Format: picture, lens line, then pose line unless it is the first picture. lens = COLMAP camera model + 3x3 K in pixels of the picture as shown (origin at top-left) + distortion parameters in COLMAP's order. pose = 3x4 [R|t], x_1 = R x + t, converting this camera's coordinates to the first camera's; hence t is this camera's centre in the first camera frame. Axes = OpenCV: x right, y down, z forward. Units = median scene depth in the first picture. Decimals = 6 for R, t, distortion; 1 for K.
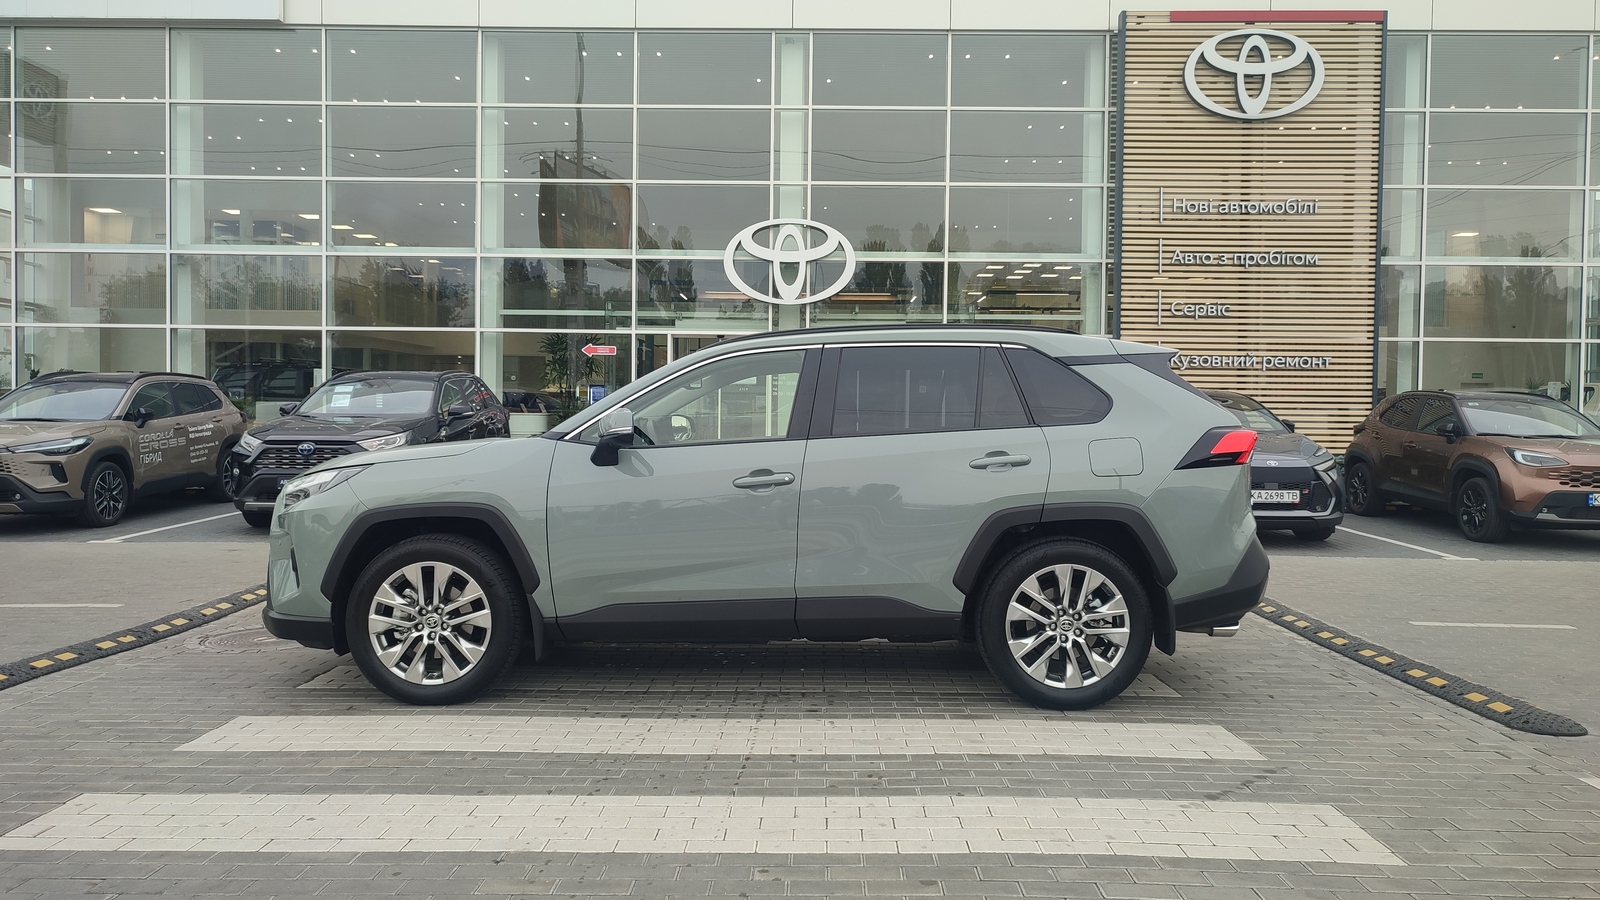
lens RADIAL K [[1222.6, 0, 798.2], [0, 1222.6, 437.1], [0, 0, 1]] dist [0.041383, -0.038820]
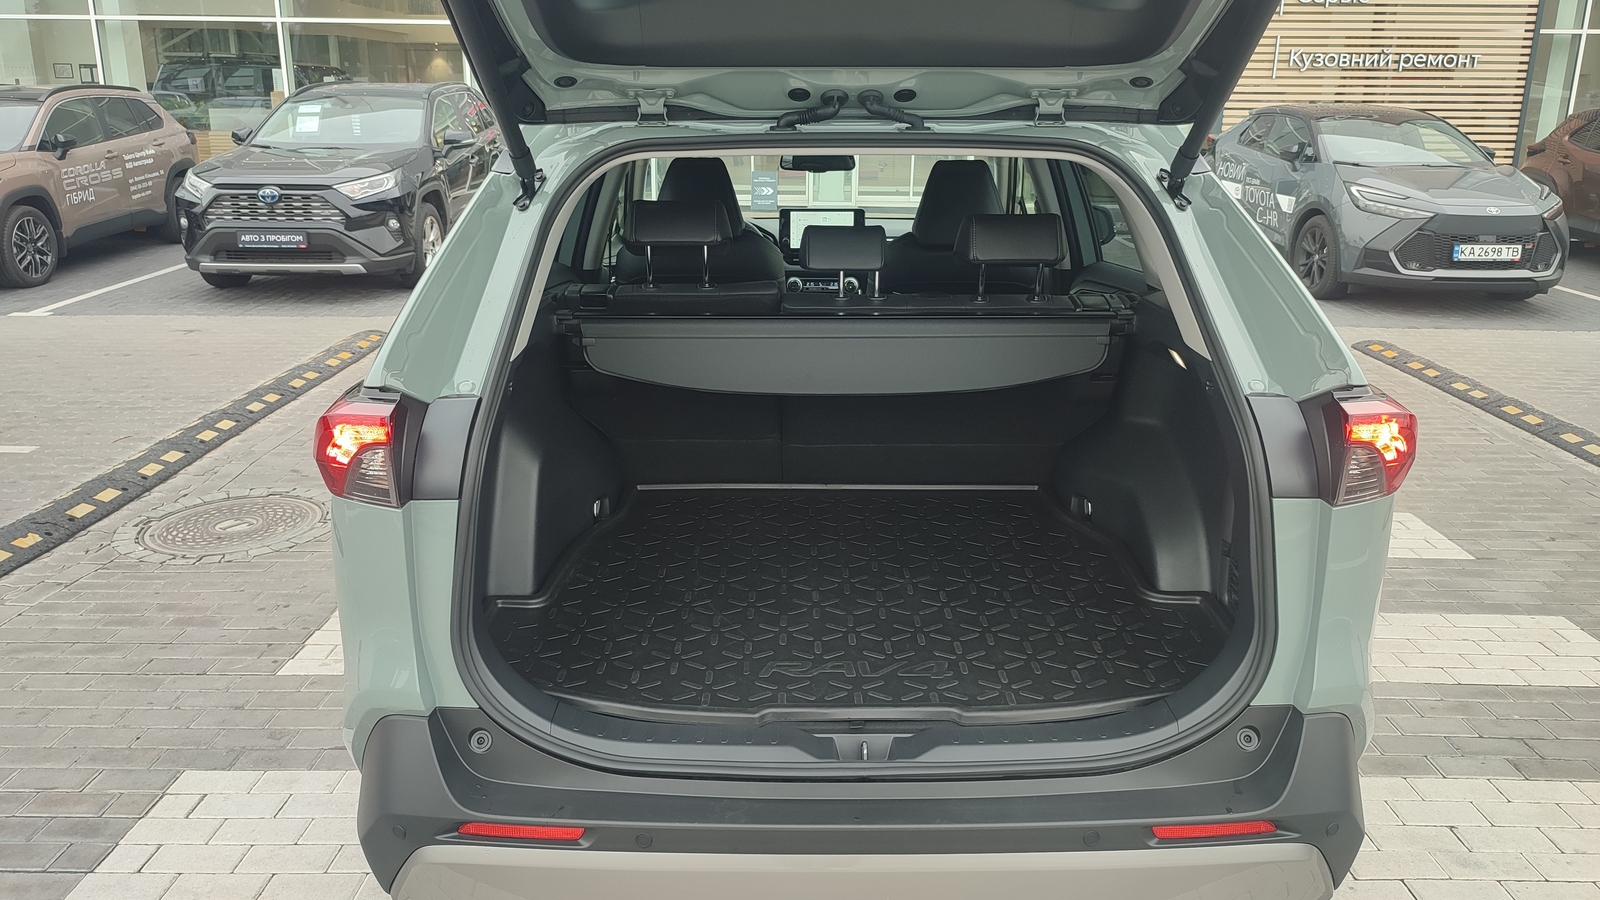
lens RADIAL K [[1222.6, 0, 798.8], [0, 1222.6, 432.5], [0, 0, 1]] dist [0.041383, -0.038820]
pose [[0.999961, -0.003964, 0.007925, -0.042236], [0.001908, 0.969682, 0.244362, -0.021710], [-0.008654, -0.244338, 0.969652, 0.121123]]
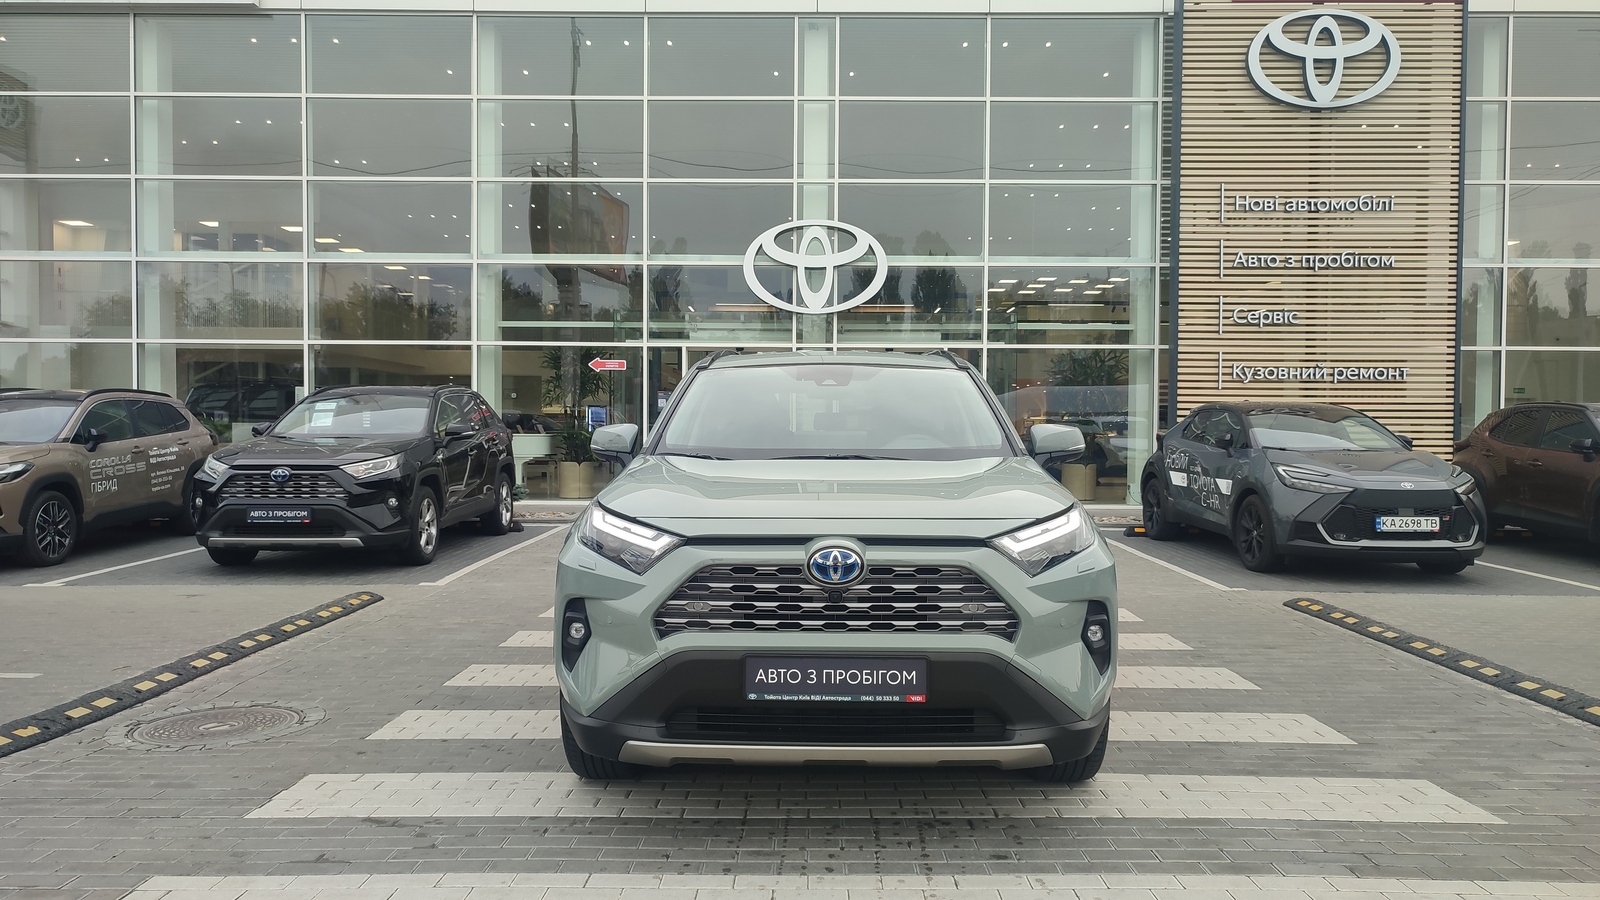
lens RADIAL K [[1222.6, 0, 798.6], [0, 1222.6, 461.9], [0, 0, 1]] dist [0.041383, -0.038820]
pose [[0.999954, -0.005273, 0.008015, -0.028704], [0.005254, 0.999983, 0.002373, 0.000313], [-0.008027, -0.002330, 0.999965, 0.087218]]
